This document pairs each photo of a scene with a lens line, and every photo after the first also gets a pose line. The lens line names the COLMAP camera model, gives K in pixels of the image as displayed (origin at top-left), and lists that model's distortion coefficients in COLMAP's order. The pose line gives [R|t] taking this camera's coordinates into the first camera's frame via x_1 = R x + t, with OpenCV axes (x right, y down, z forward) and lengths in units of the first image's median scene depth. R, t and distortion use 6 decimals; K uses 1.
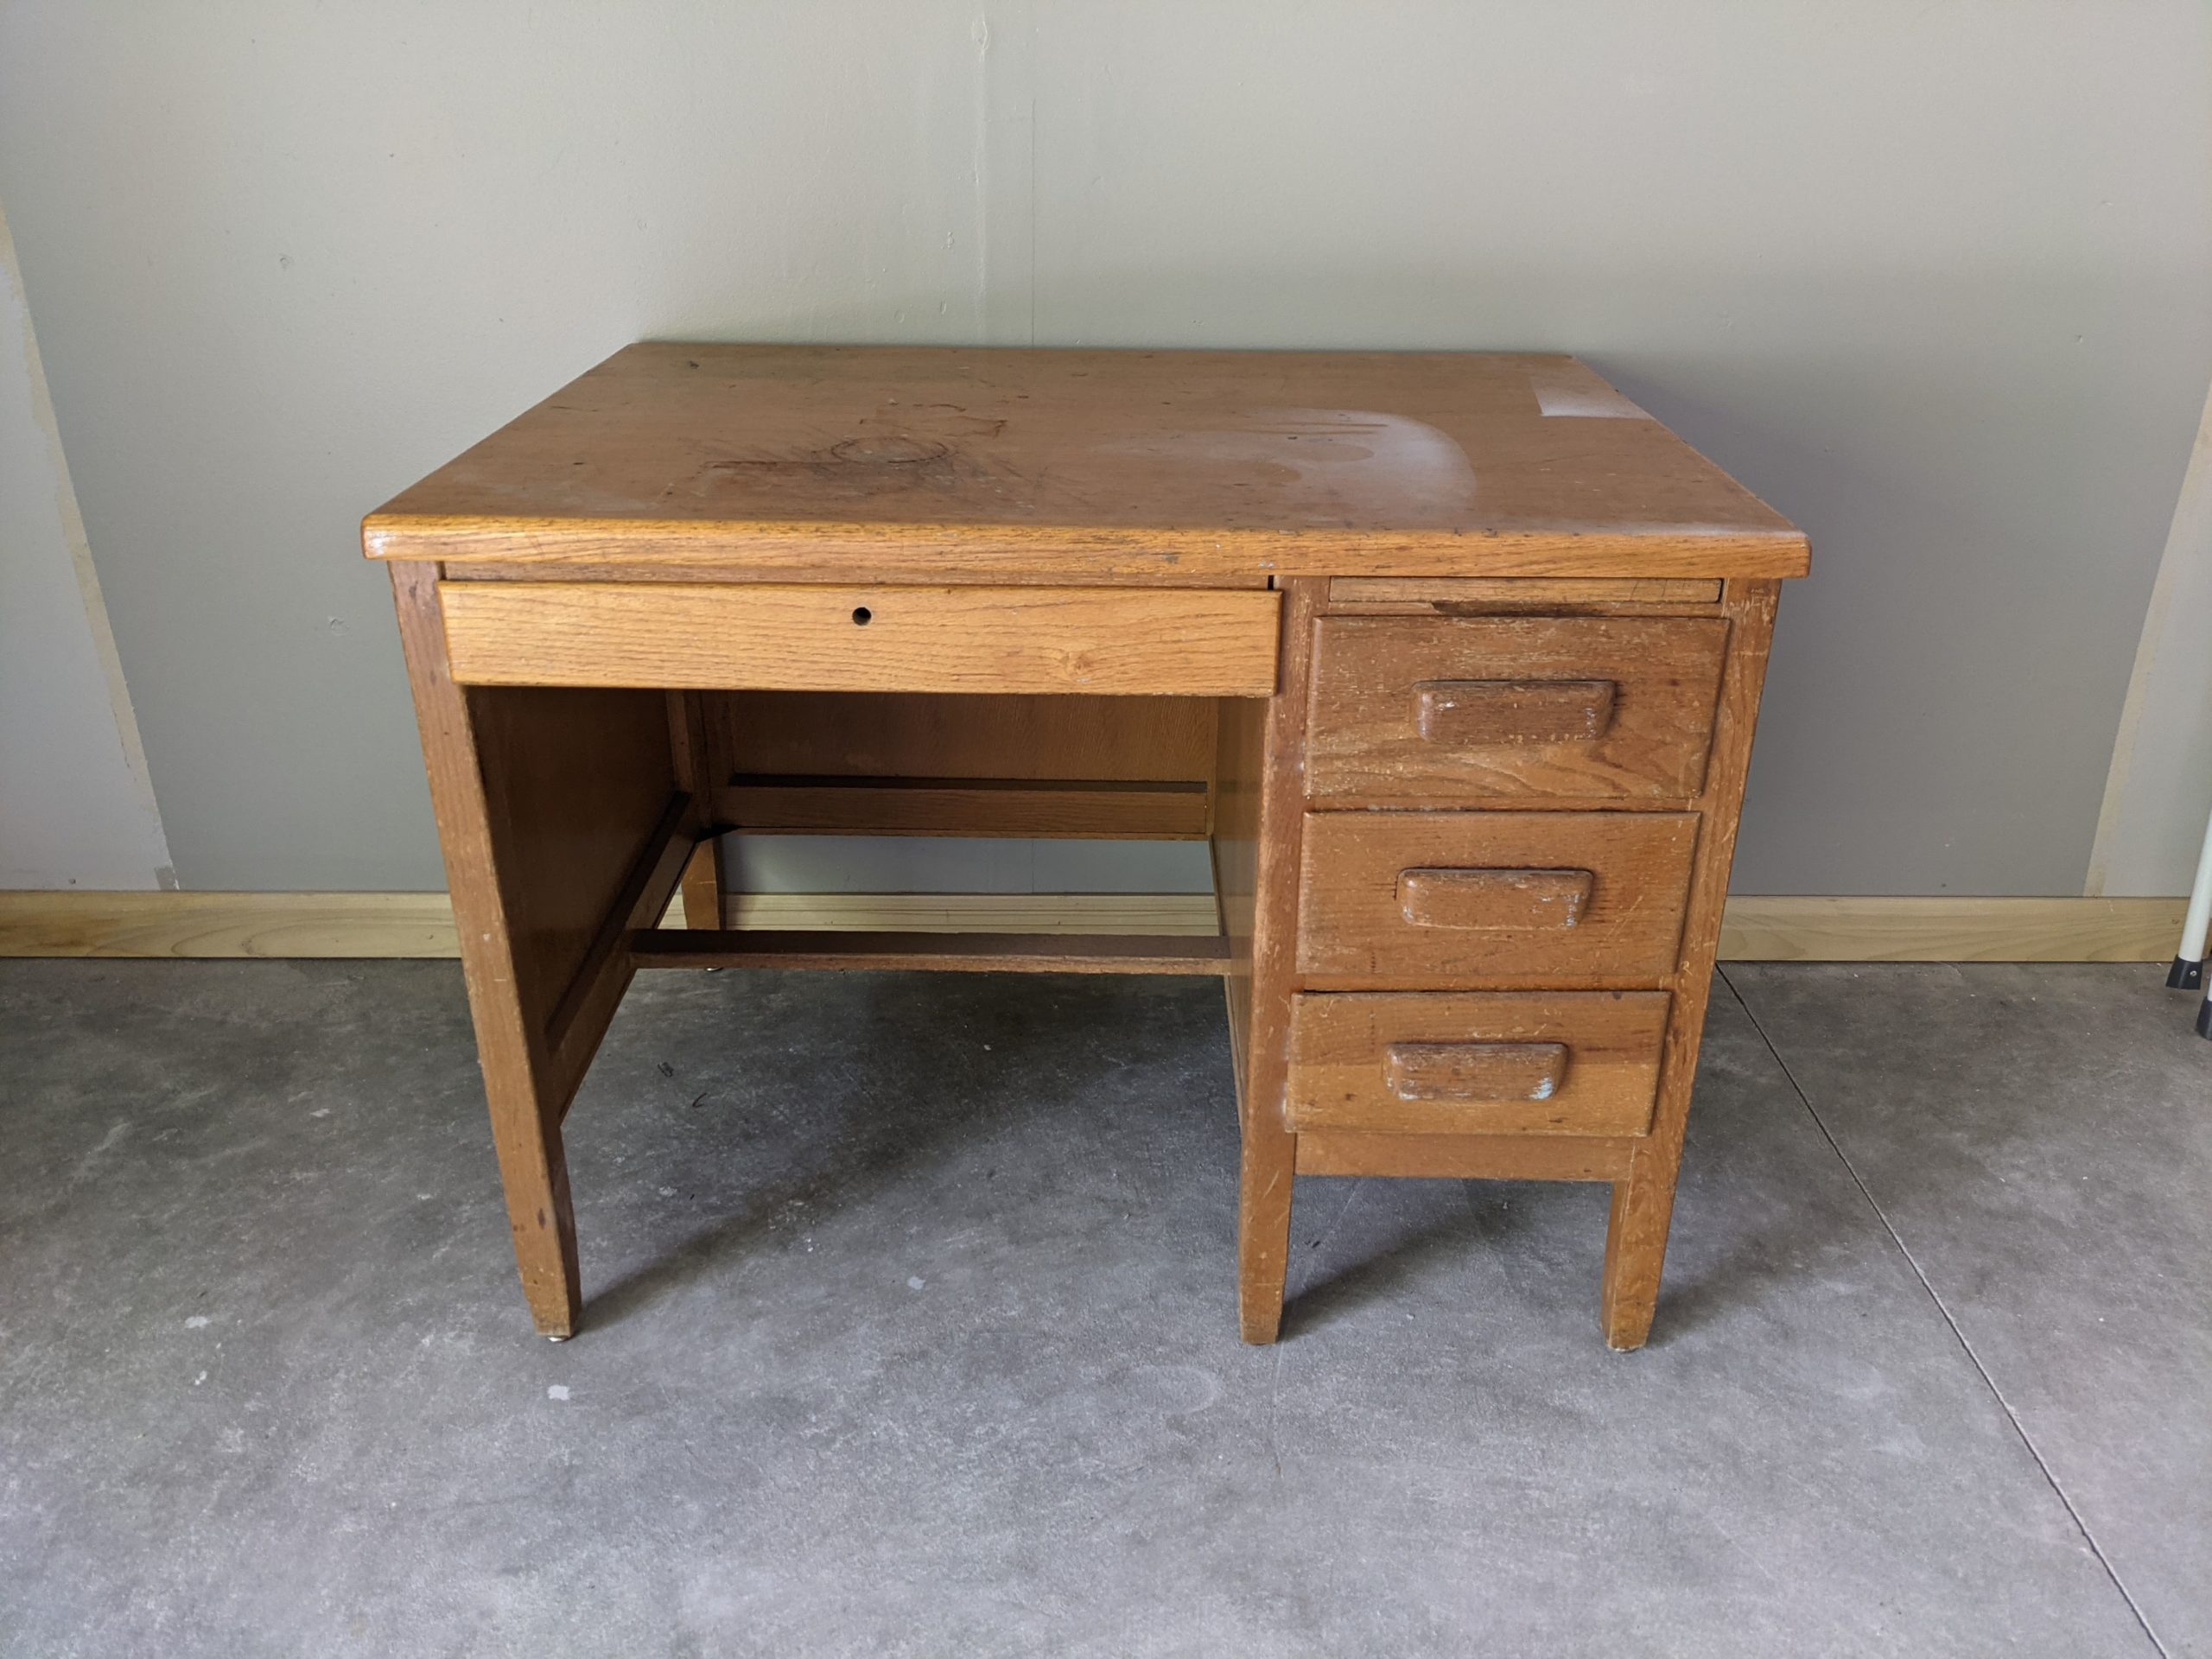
lens RADIAL K [[1717.4, 0, 1138.5], [0, 1717.4, 800.6], [0, 0, 1]] dist [0.047944, -0.075341]
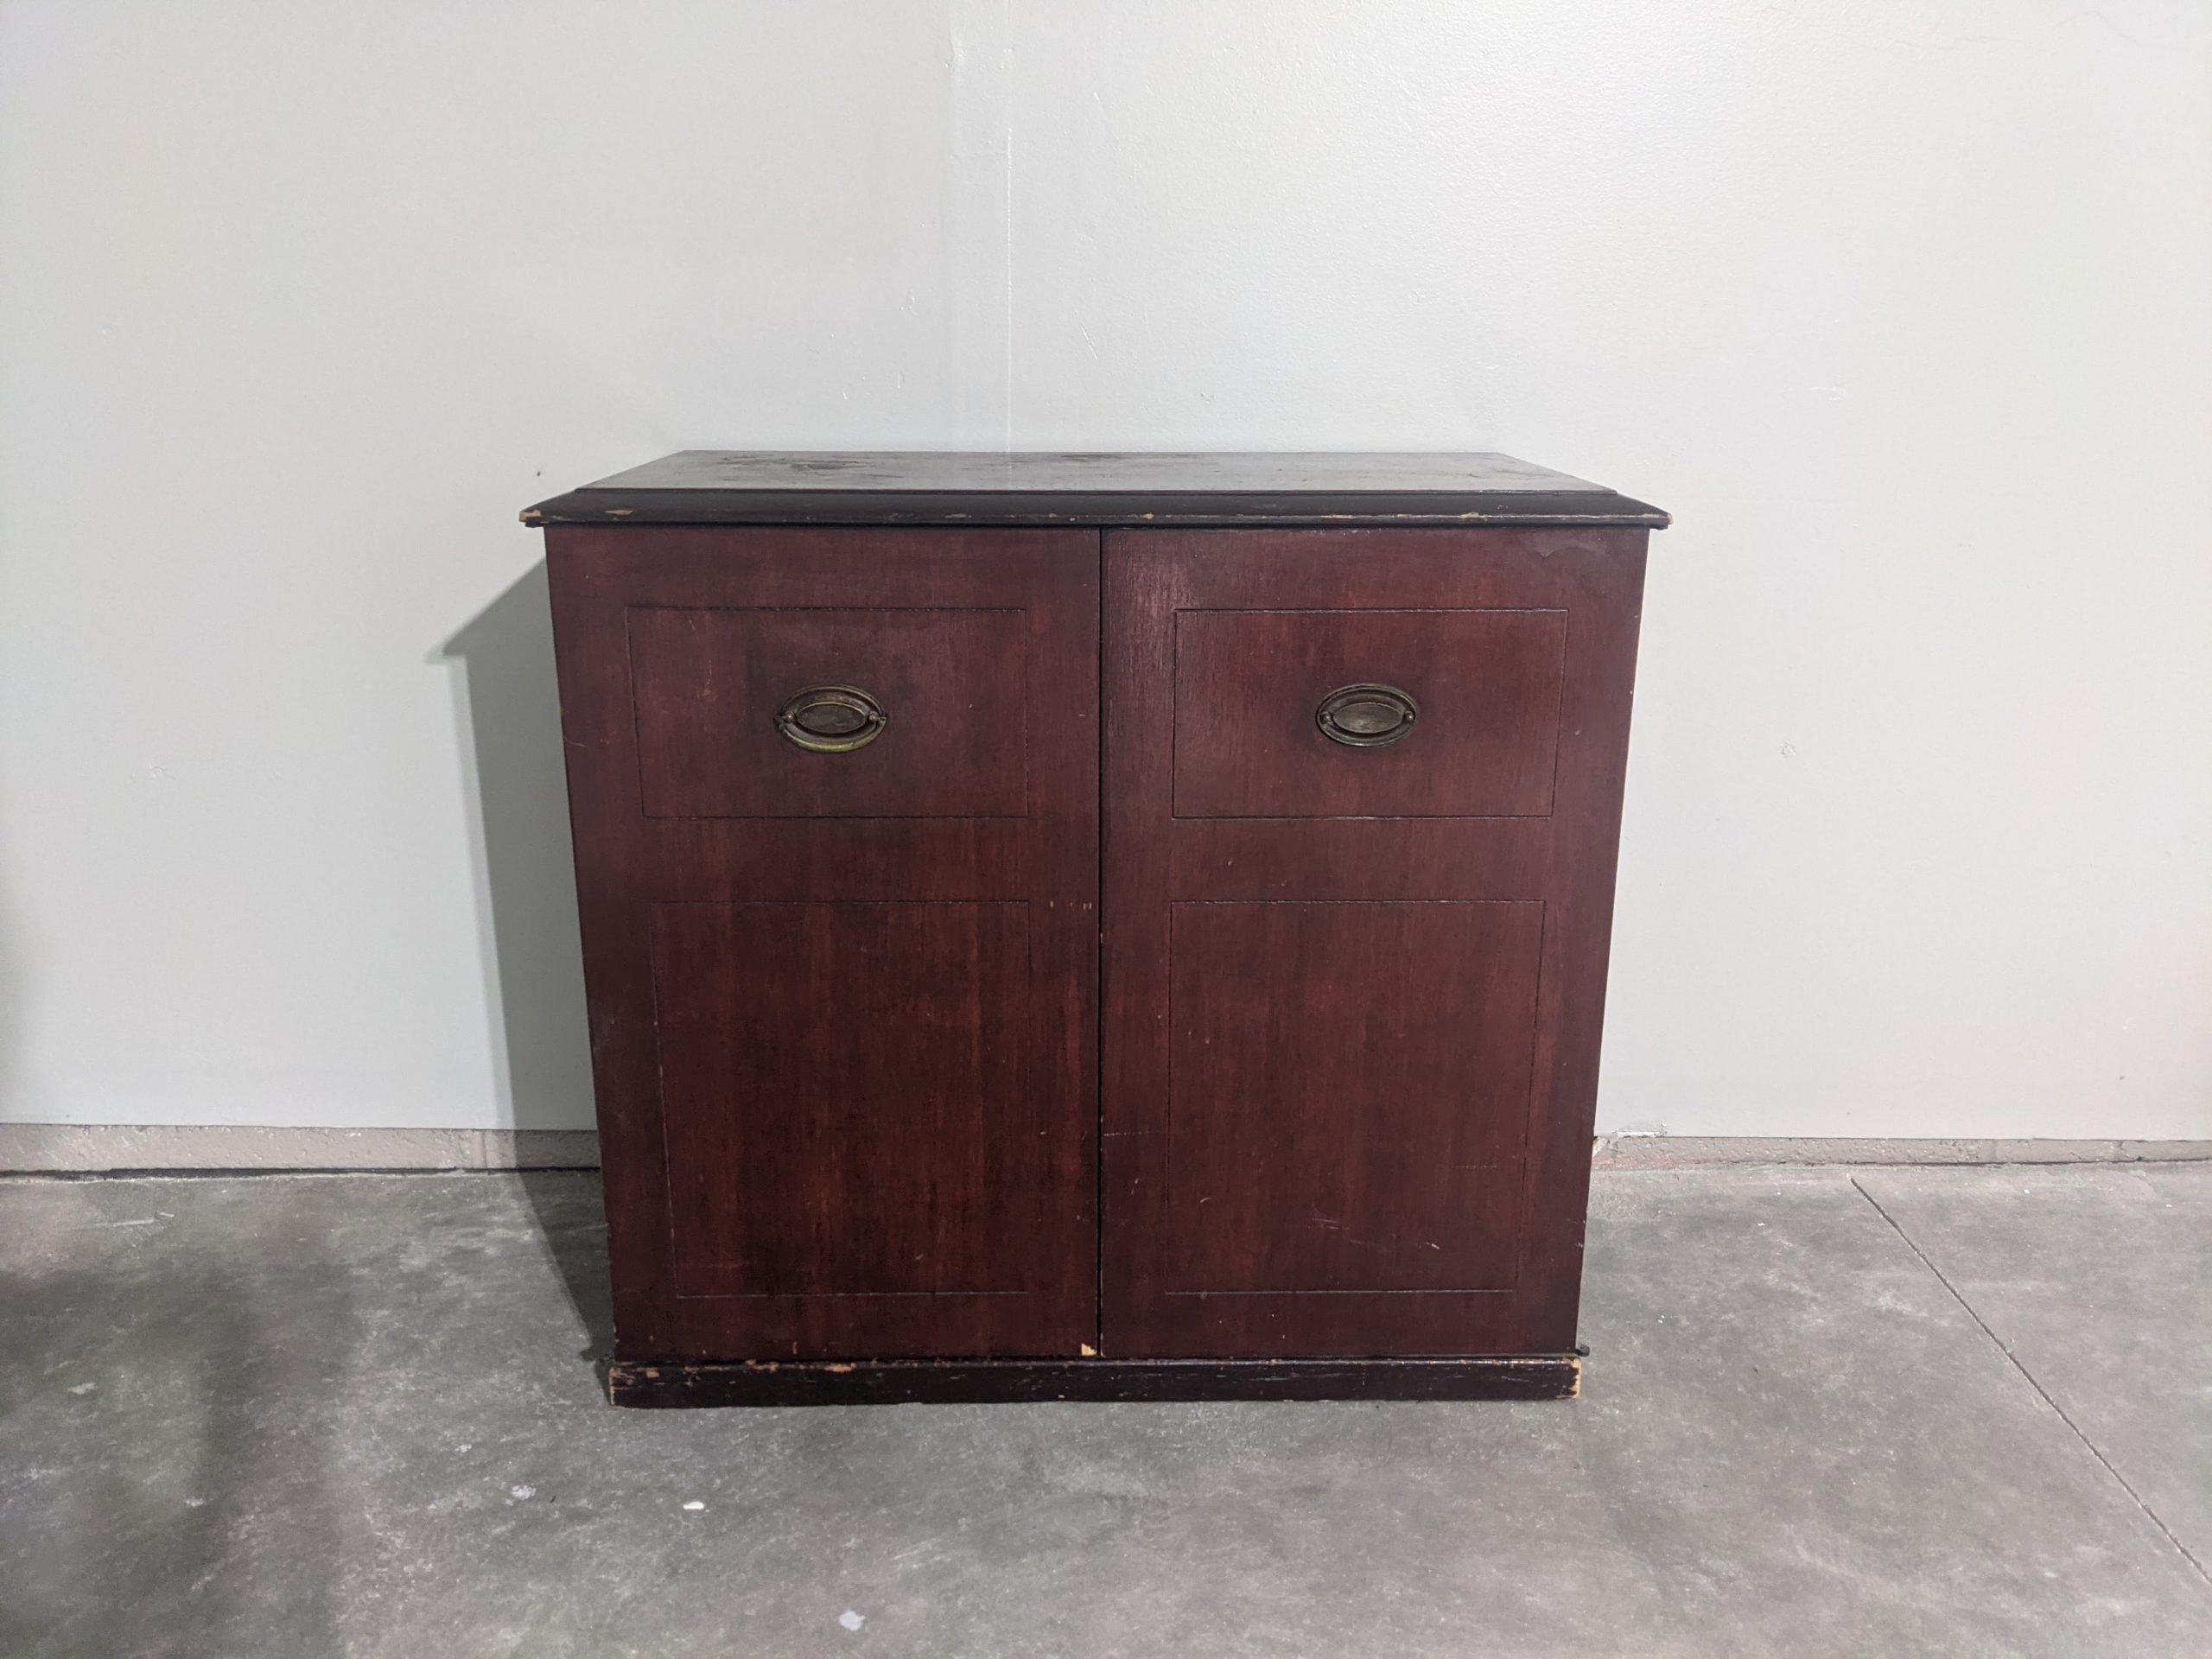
lens RADIAL K [[1717.4, 0, 1126.3], [0, 1717.4, 832.8], [0, 0, 1]] dist [0.047944, -0.075341]
pose [[0.999913, -0.010830, 0.007533, -0.015229], [0.011725, 0.991301, -0.131089, 0.047110], [-0.006048, 0.131166, 0.991342, 0.229996]]
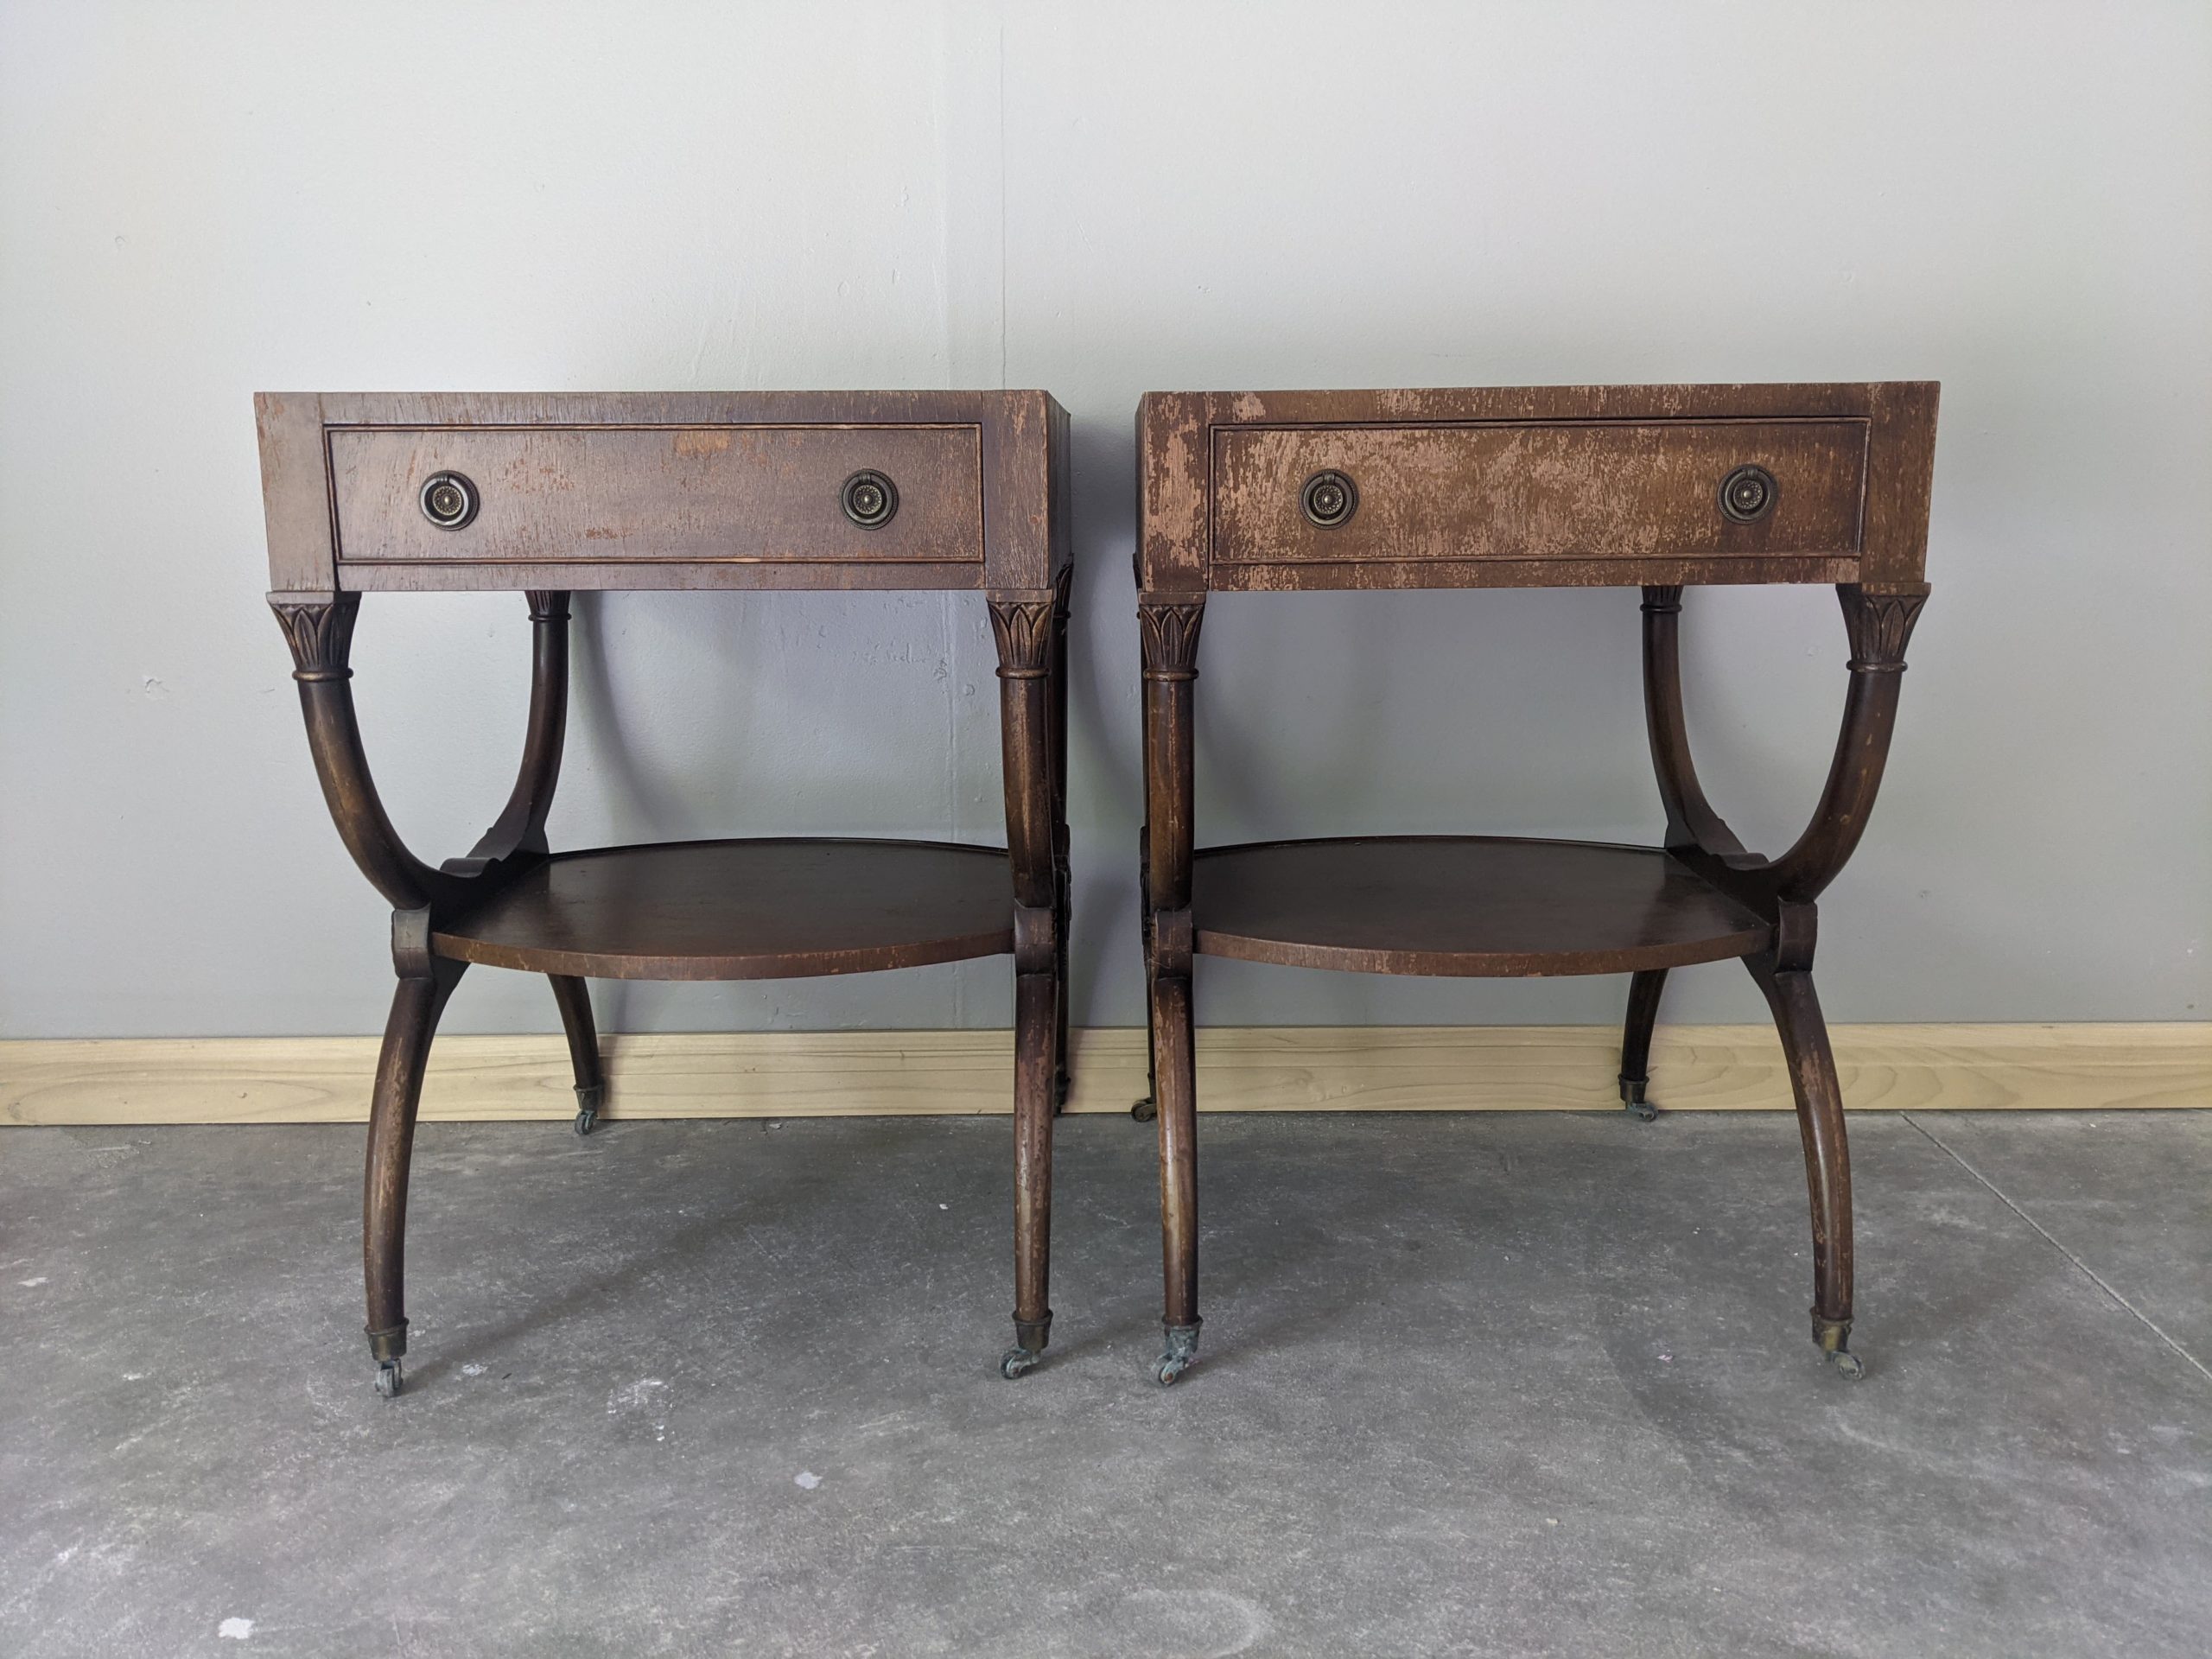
lens RADIAL K [[1717.4, 0, 1128.8], [0, 1717.4, 827.0], [0, 0, 1]] dist [0.047944, -0.075341]
pose [[0.999492, -0.018153, -0.026205, 0.017813], [0.012126, 0.976732, -0.214118, 0.171838], [0.029482, 0.213692, 0.976456, 0.283373]]
